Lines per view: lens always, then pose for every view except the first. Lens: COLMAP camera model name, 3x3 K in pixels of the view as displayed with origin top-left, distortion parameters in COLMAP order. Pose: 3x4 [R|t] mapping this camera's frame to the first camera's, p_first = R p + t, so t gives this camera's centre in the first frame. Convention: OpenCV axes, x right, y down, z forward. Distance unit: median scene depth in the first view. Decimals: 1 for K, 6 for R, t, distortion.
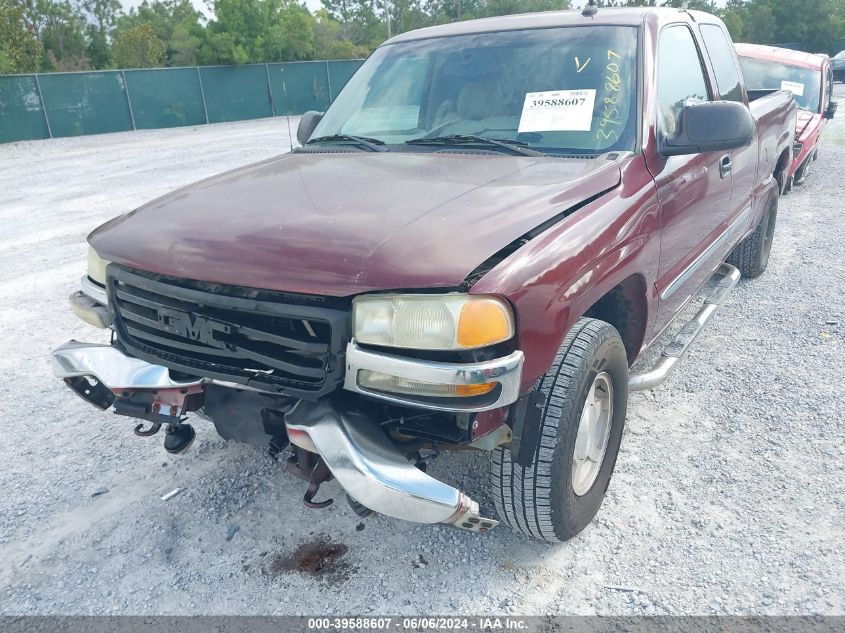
lens RADIAL K [[672.3, 0, 422.5], [0, 672.3, 316.5], [0, 0, 1]] dist [-0.006238, -0.007162]
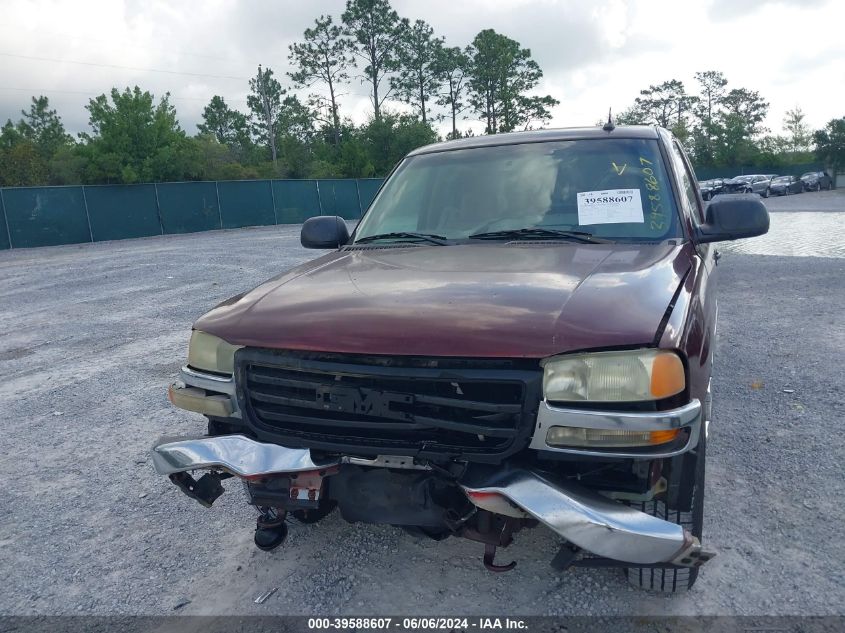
lens RADIAL K [[662.1, 0, 422.5], [0, 662.1, 316.5], [0, 0, 1]] dist [0.060289, -0.097937]
pose [[0.982279, -0.032205, 0.184639, -0.334222], [0.062480, 0.985043, -0.160580, 0.043400], [-0.176706, 0.169271, 0.969599, -0.020613]]
